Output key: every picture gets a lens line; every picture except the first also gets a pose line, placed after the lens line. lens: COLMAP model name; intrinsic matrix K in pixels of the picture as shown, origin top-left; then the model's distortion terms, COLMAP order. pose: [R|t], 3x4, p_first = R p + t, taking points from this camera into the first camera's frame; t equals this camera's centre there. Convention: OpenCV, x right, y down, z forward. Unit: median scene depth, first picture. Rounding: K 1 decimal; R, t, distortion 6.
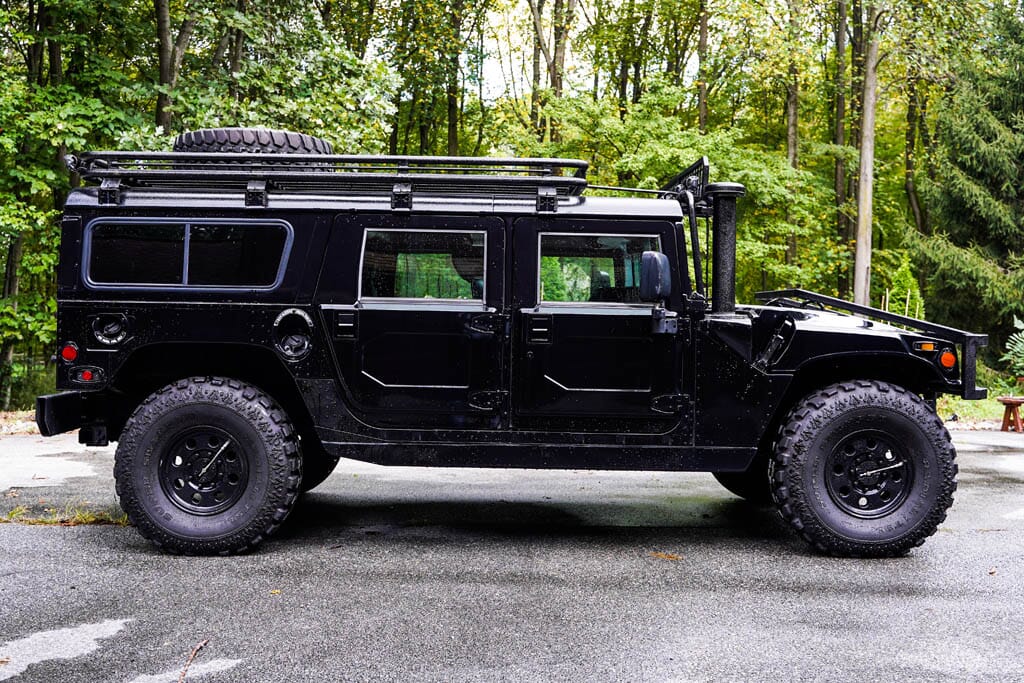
lens RADIAL K [[1052.2, 0, 505.5], [0, 1052.2, 307.7], [0, 0, 1]] dist [-0.018709, 0.000000]
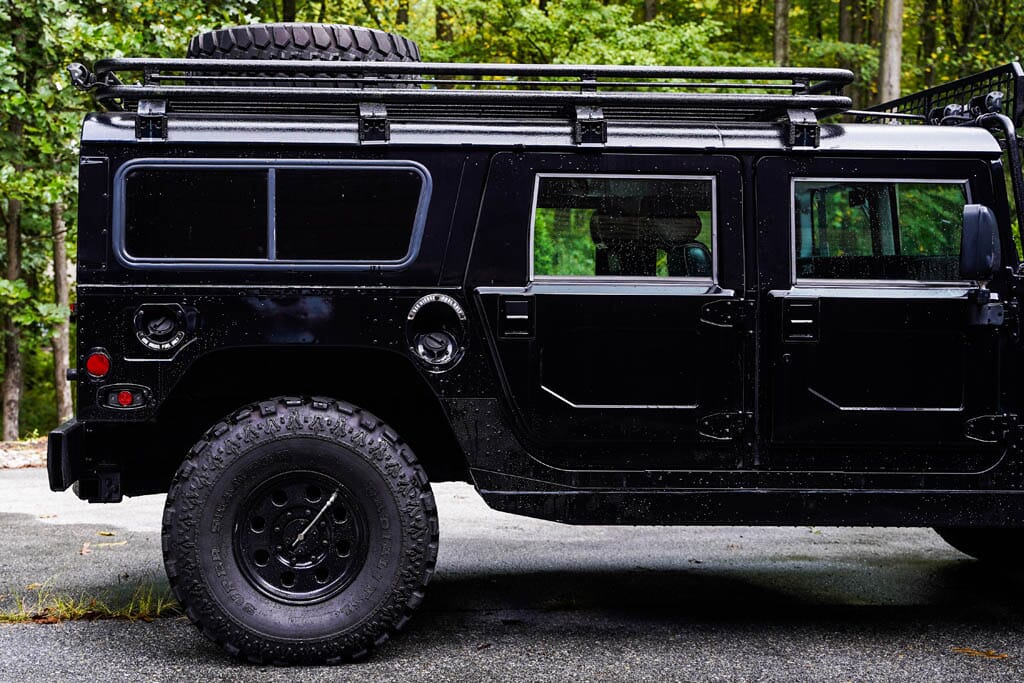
lens RADIAL K [[1503.1, 0, 468.1], [0, 1503.1, 304.0], [0, 0, 1]] dist [0.074981, 0.000000]
pose [[0.998532, -0.010533, 0.053135, -0.229667], [0.009670, 0.999818, 0.016466, -0.008229], [-0.053299, -0.015928, 0.998452, 0.038773]]
